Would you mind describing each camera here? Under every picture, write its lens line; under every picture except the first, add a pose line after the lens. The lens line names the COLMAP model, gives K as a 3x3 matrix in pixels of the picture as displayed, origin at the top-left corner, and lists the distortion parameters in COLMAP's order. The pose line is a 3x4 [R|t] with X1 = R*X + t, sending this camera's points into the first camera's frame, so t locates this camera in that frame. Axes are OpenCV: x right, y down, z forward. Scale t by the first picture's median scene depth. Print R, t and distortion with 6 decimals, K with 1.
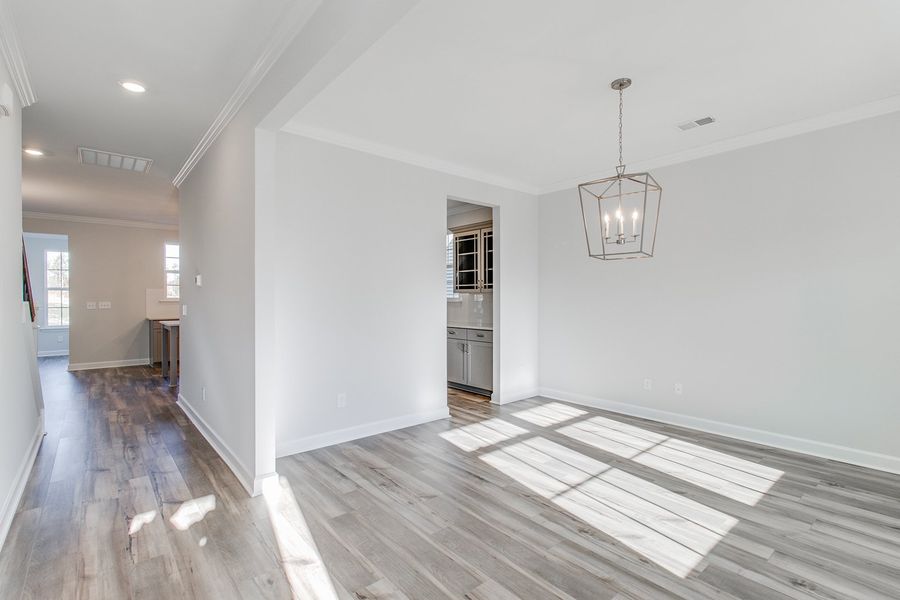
lens RADIAL K [[420.2, 0, 449.5], [0, 420.2, 298.7], [0, 0, 1]] dist [0.007179, -0.000831]
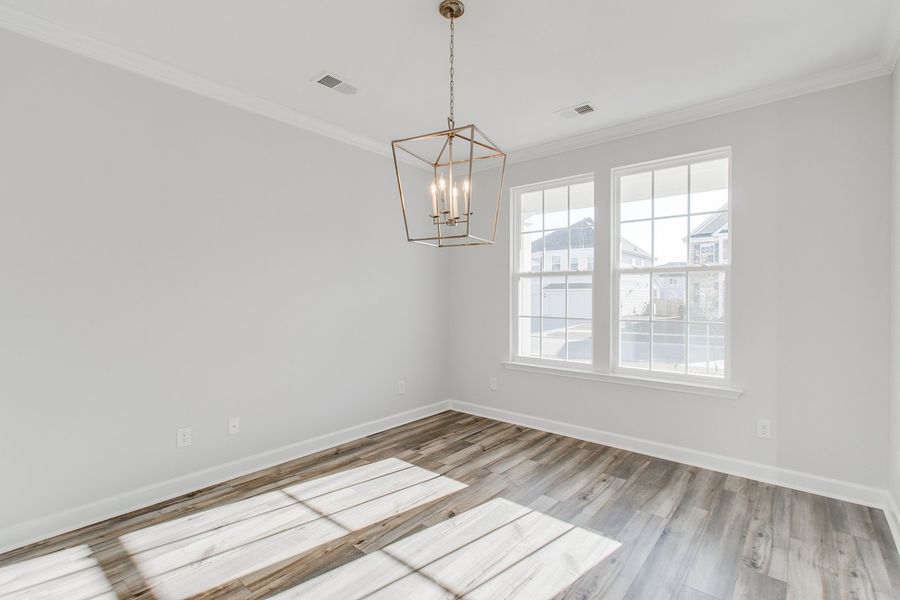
lens RADIAL K [[420.2, 0, 459.9], [0, 420.2, 297.7], [0, 0, 1]] dist [0.007179, -0.000831]
pose [[-0.180640, -0.003000, 0.983545, -0.304225], [0.001369, 0.999994, 0.003301, -0.005793], [-0.983548, 0.001943, -0.180634, 1.020324]]
